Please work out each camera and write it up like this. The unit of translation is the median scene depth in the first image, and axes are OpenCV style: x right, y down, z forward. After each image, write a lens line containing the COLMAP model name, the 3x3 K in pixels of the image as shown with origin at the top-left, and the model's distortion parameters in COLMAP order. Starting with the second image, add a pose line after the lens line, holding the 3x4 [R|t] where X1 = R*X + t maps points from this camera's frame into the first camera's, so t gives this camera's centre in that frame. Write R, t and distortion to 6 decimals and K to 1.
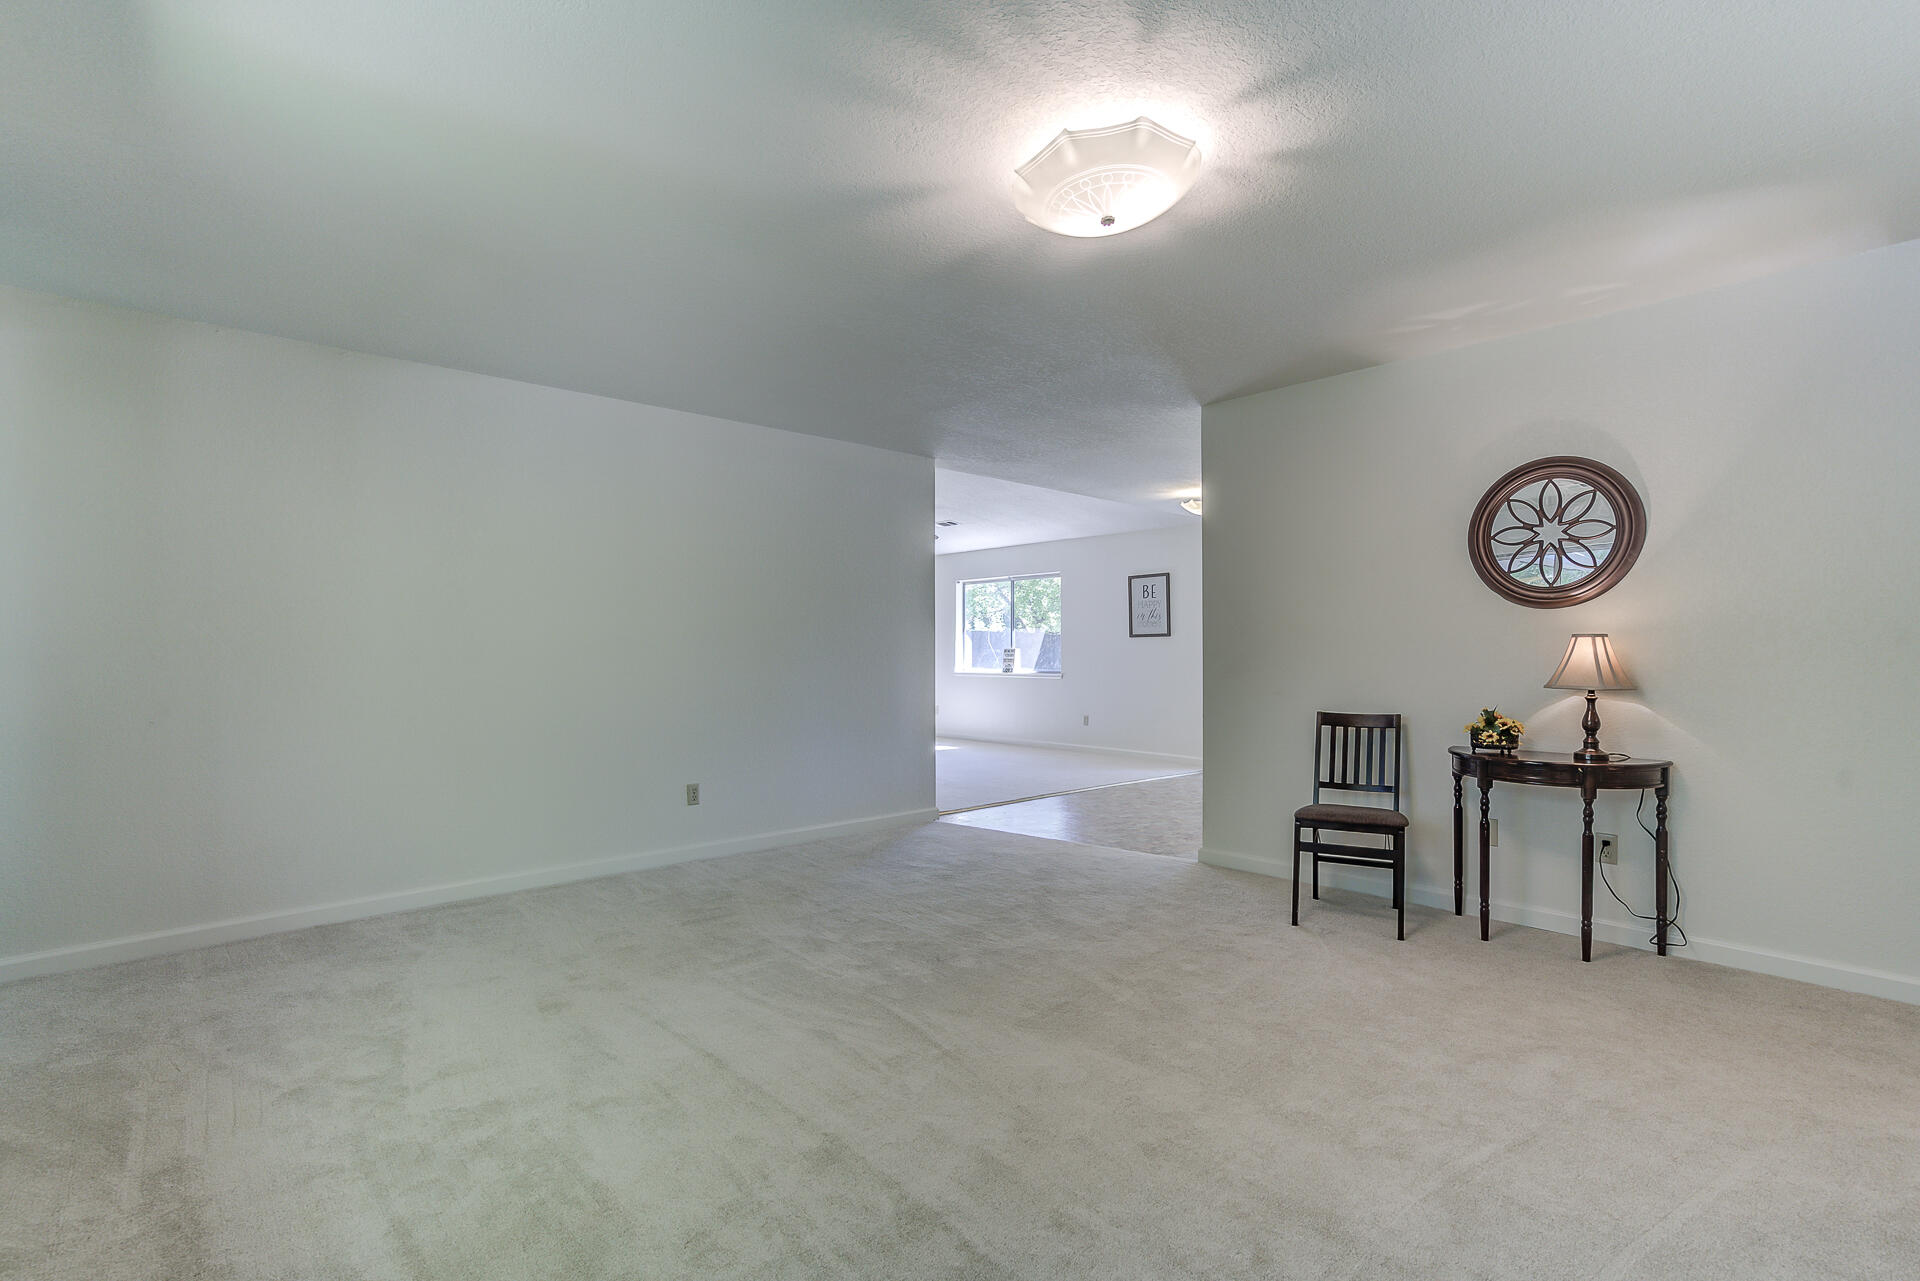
lens RADIAL K [[885.8, 0, 968.6], [0, 885.8, 673.6], [0, 0, 1]] dist [-0.001336, -0.000070]
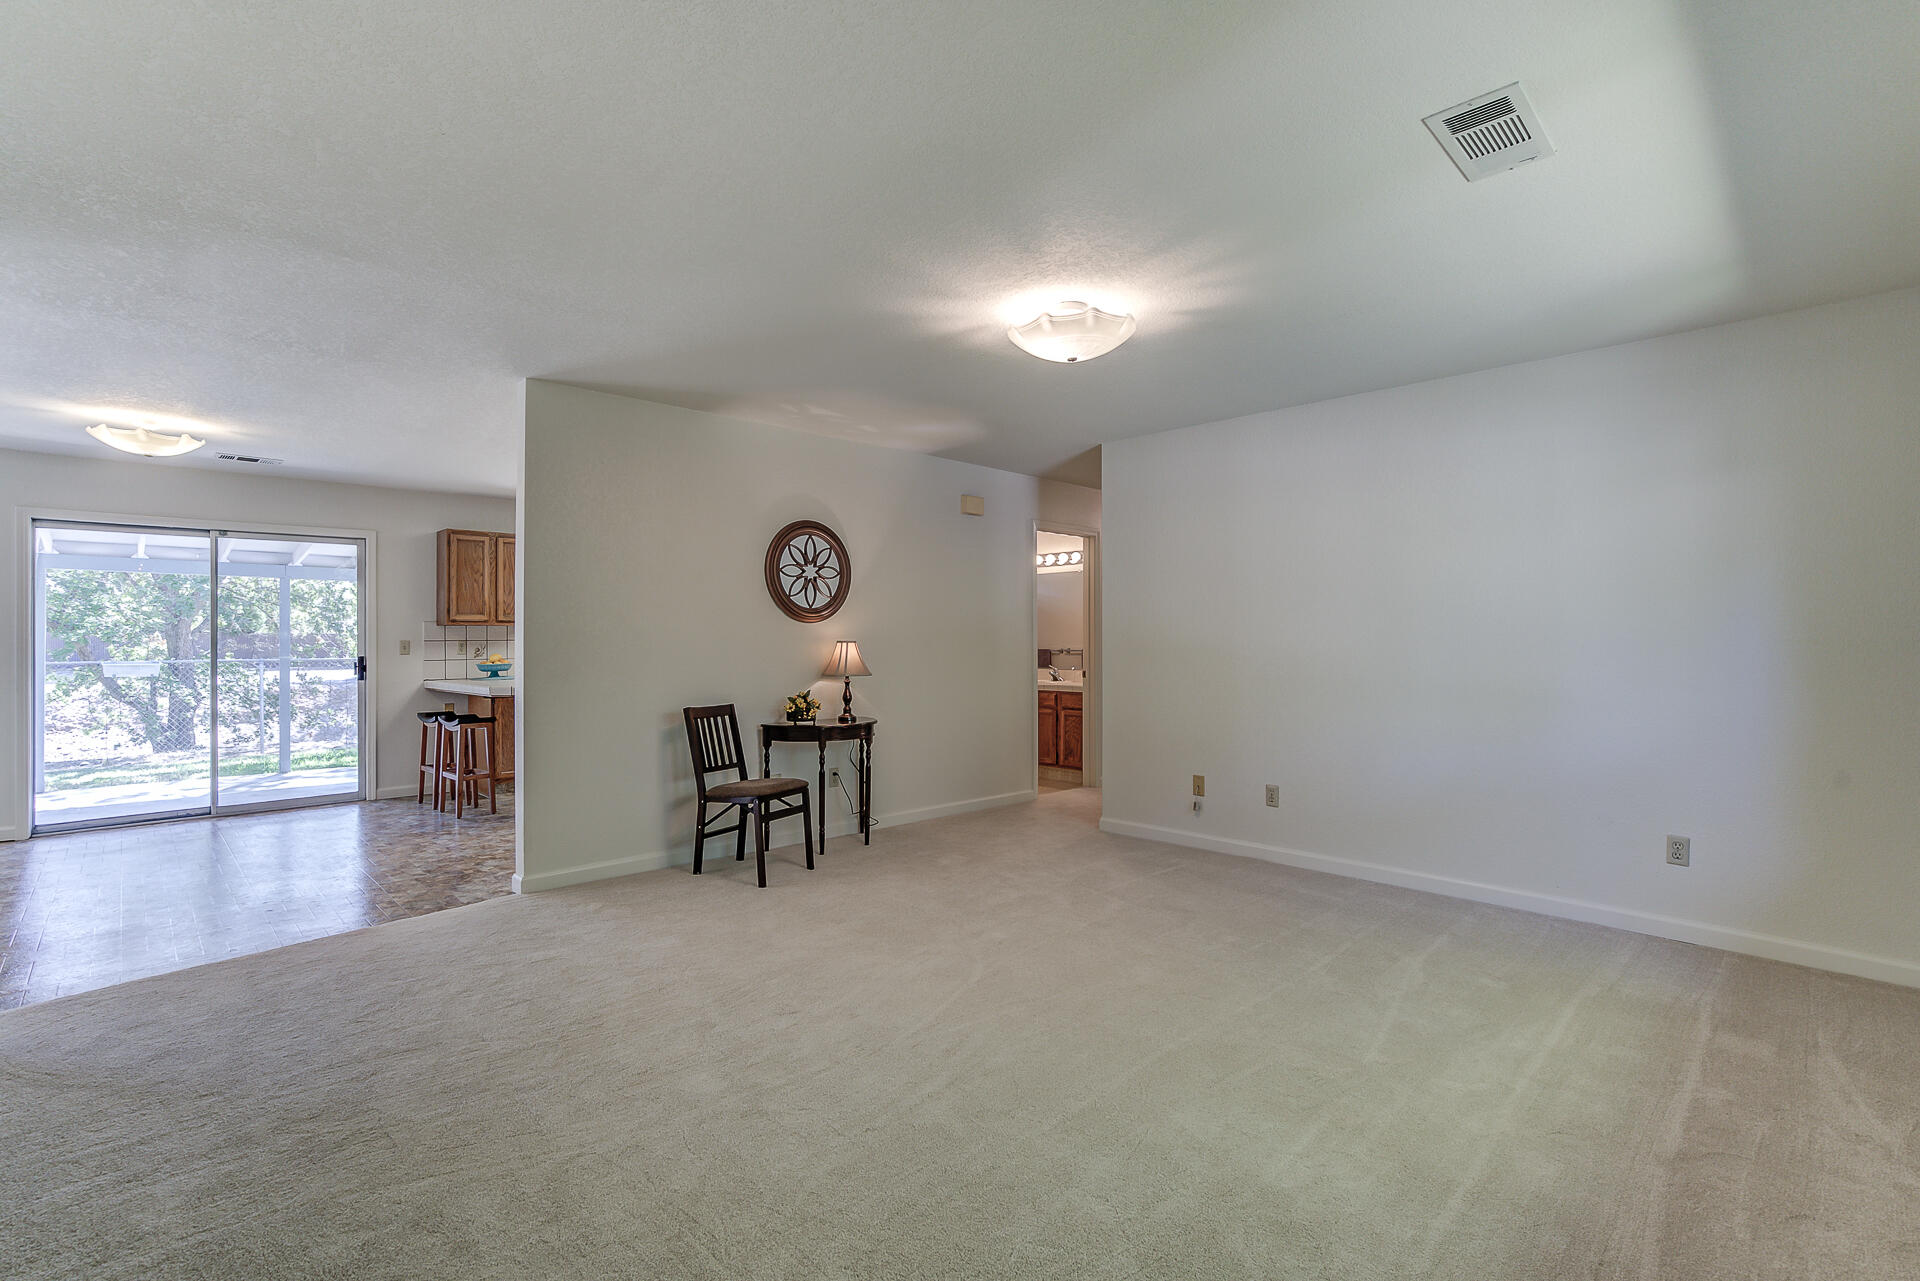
lens RADIAL K [[892.9, 0, 957.8], [0, 892.9, 633.5], [0, 0, 1]] dist [-0.021820, 0.014362]
pose [[-0.004081, 0.014323, 0.999889, -0.339467], [0.025136, 0.999583, -0.014216, -0.011474], [-0.999676, 0.025075, -0.004439, 0.310553]]
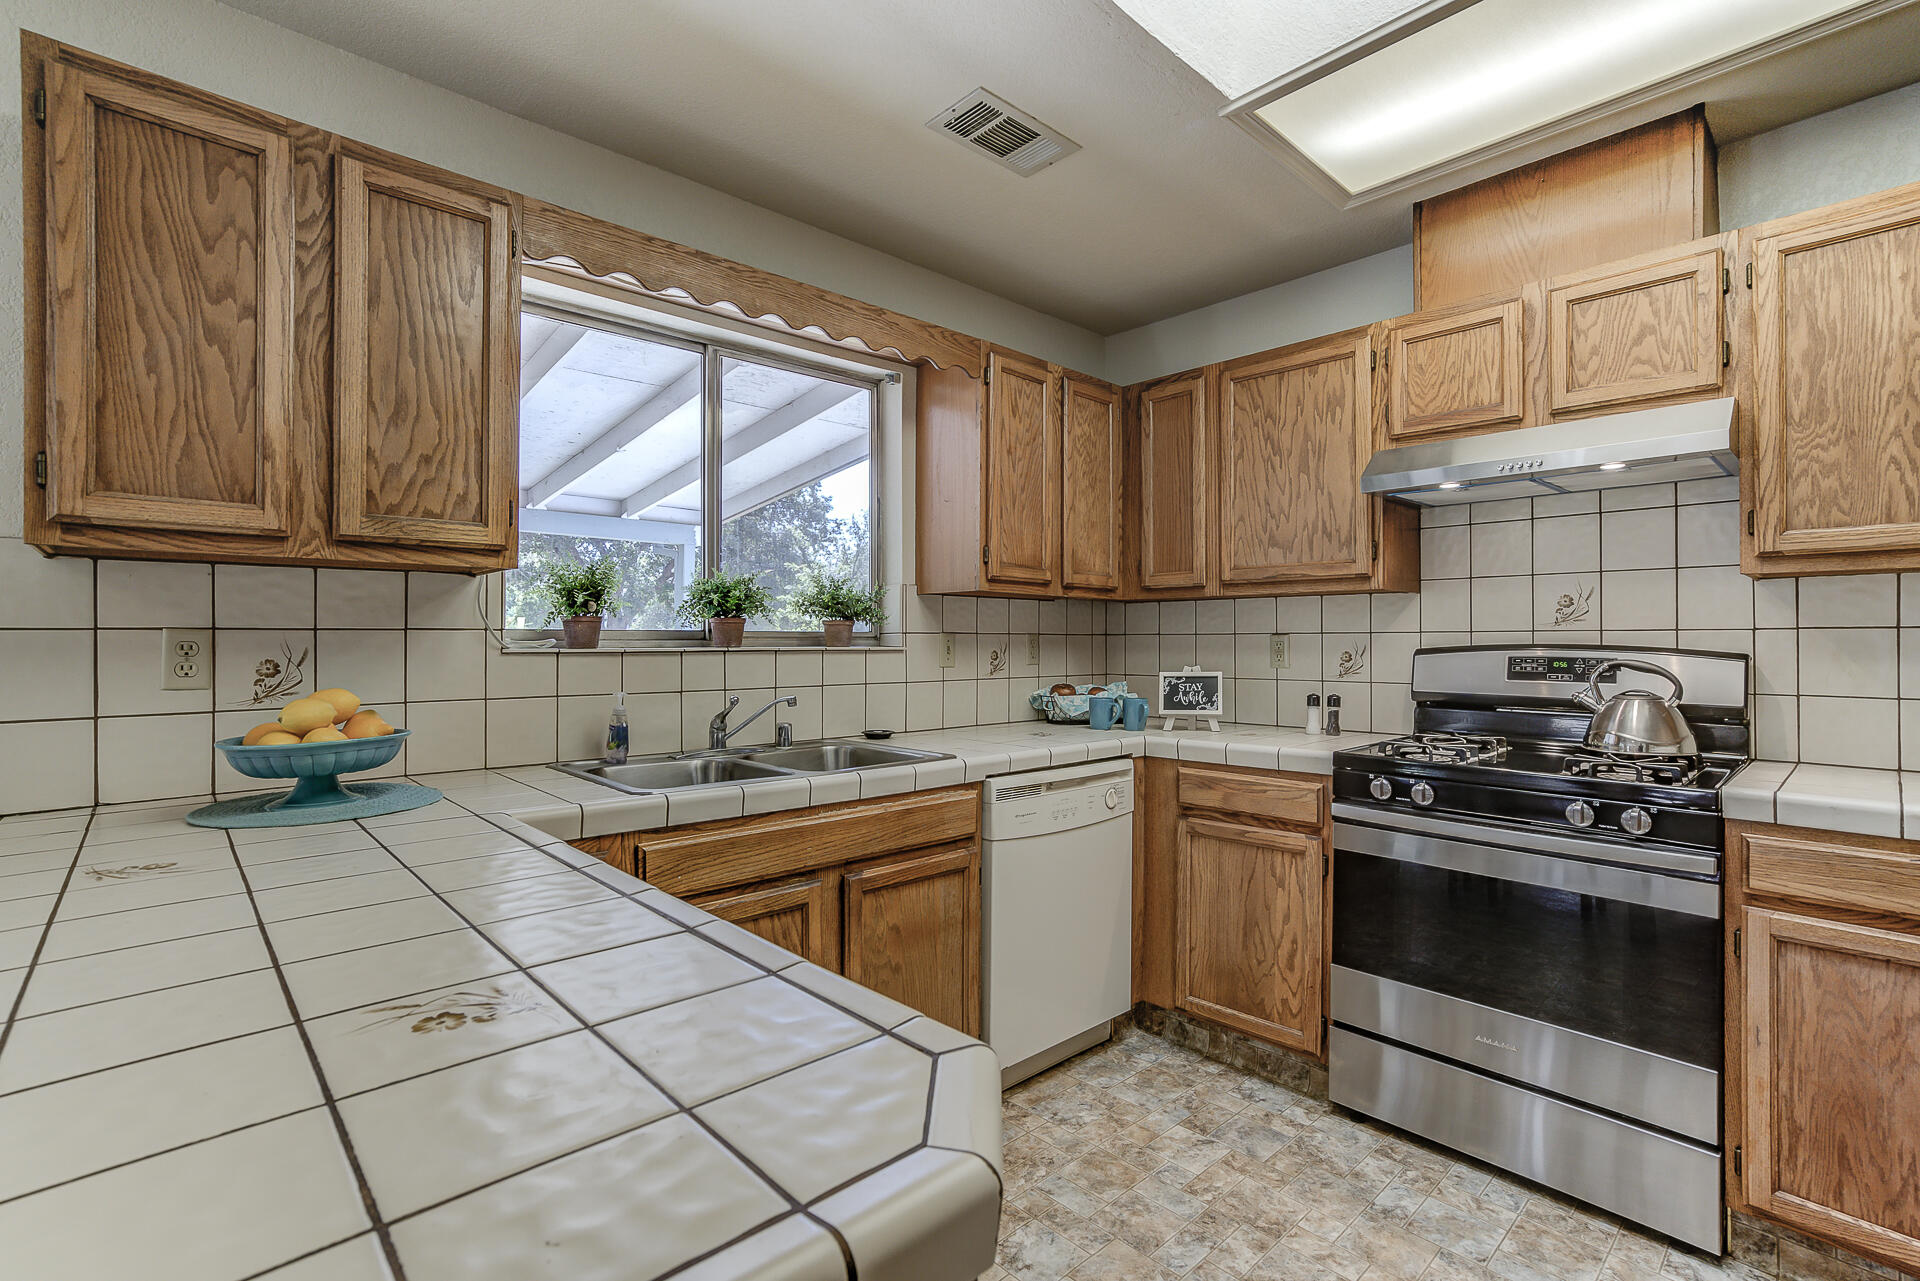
lens RADIAL K [[892.9, 0, 957.8], [0, 892.9, 633.5], [0, 0, 1]] dist [-0.021820, 0.014362]
pose [[0.011781, 0.006881, 0.999907, 0.316826], [0.021698, 0.999739, -0.007136, -0.022781], [-0.999695, 0.021780, 0.011629, 0.610047]]
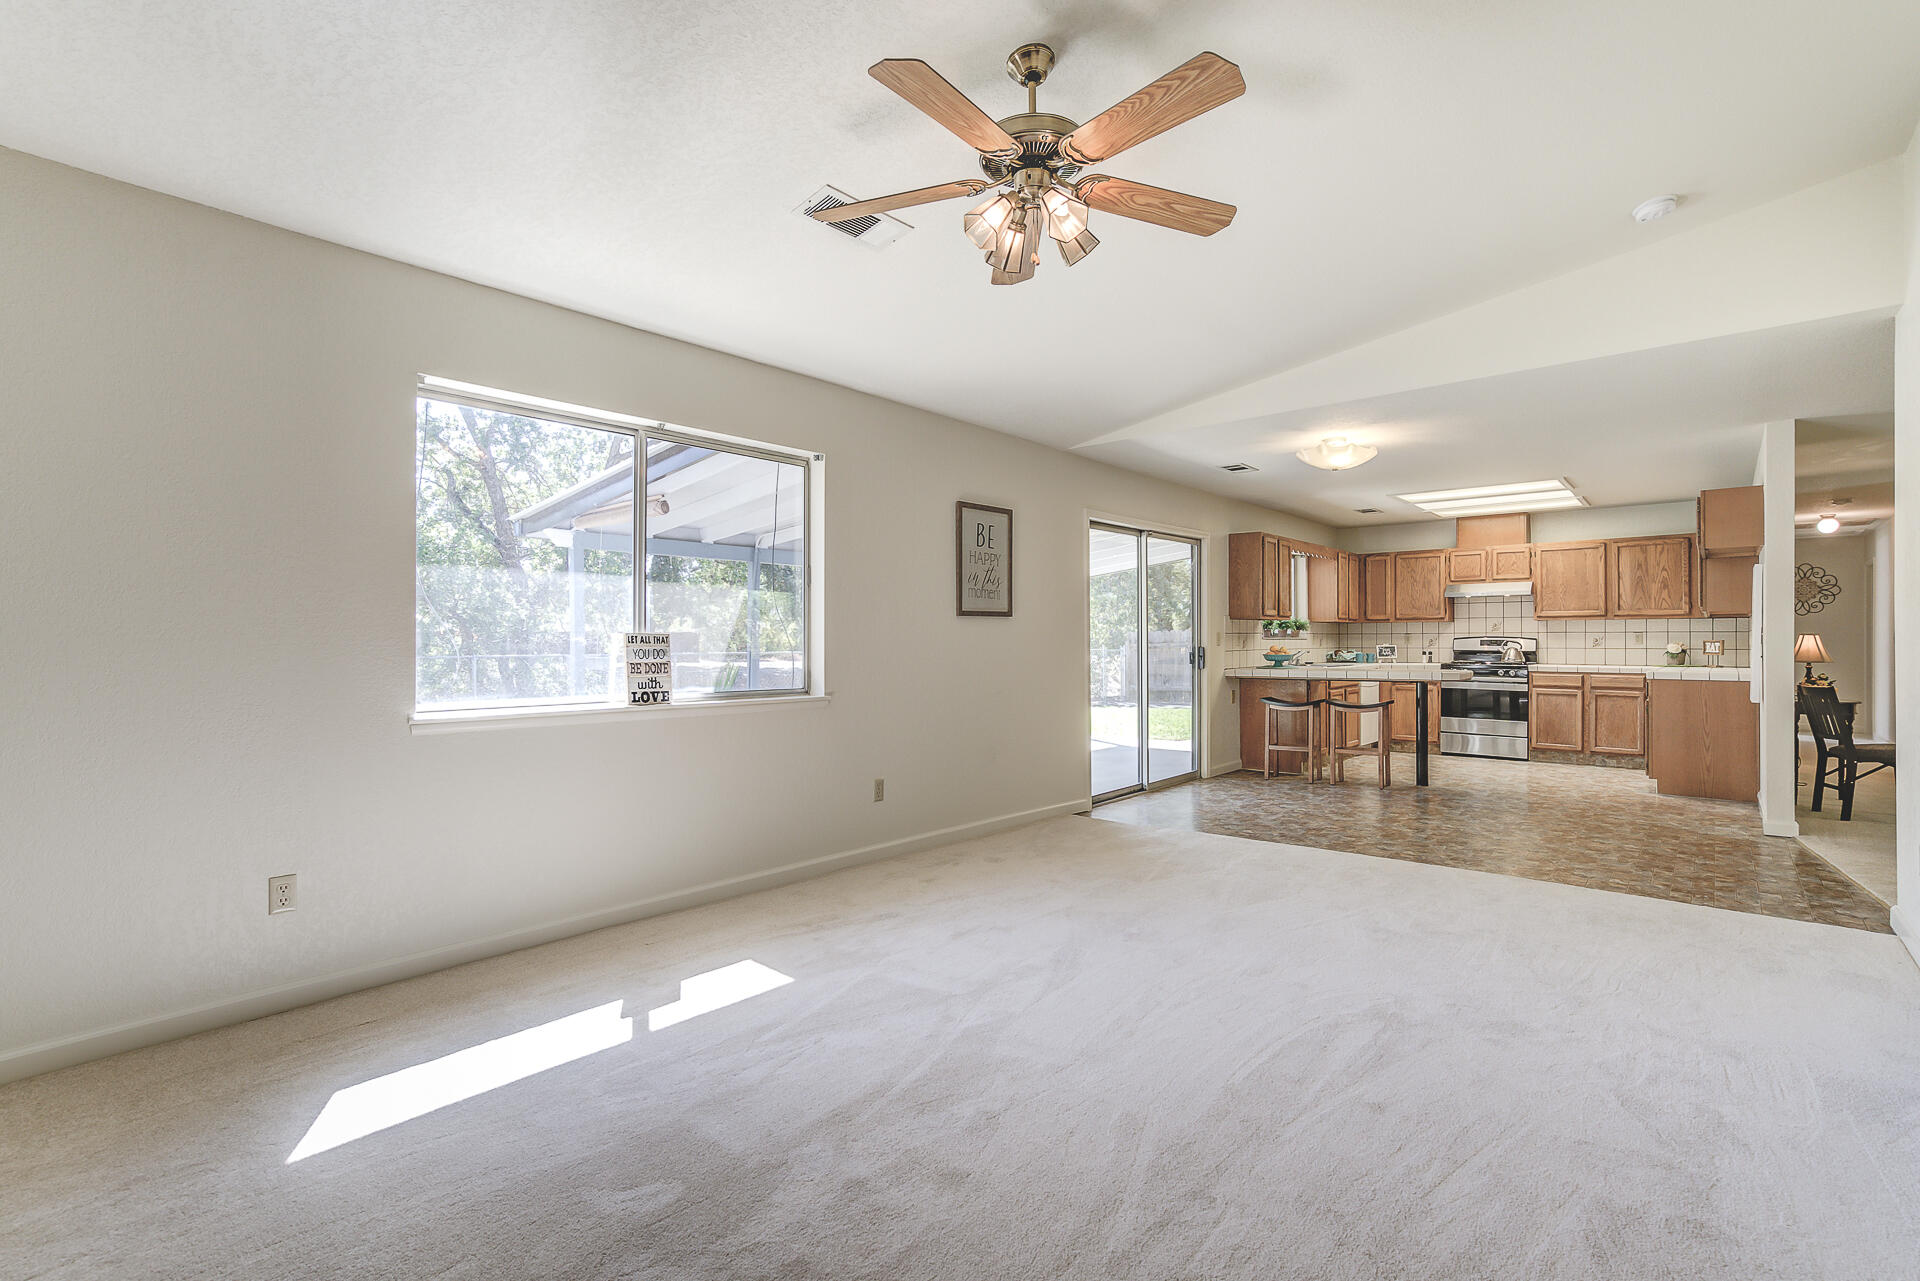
lens RADIAL K [[875.4, 0, 961.7], [0, 875.4, 637.4], [0, 0, 1]] dist [-0.018599, 0.000157]
pose [[-0.083586, 0.002521, 0.996497, -0.377626], [0.022871, 0.999738, -0.000610, -0.029974], [-0.996238, 0.022740, -0.083621, 1.138577]]
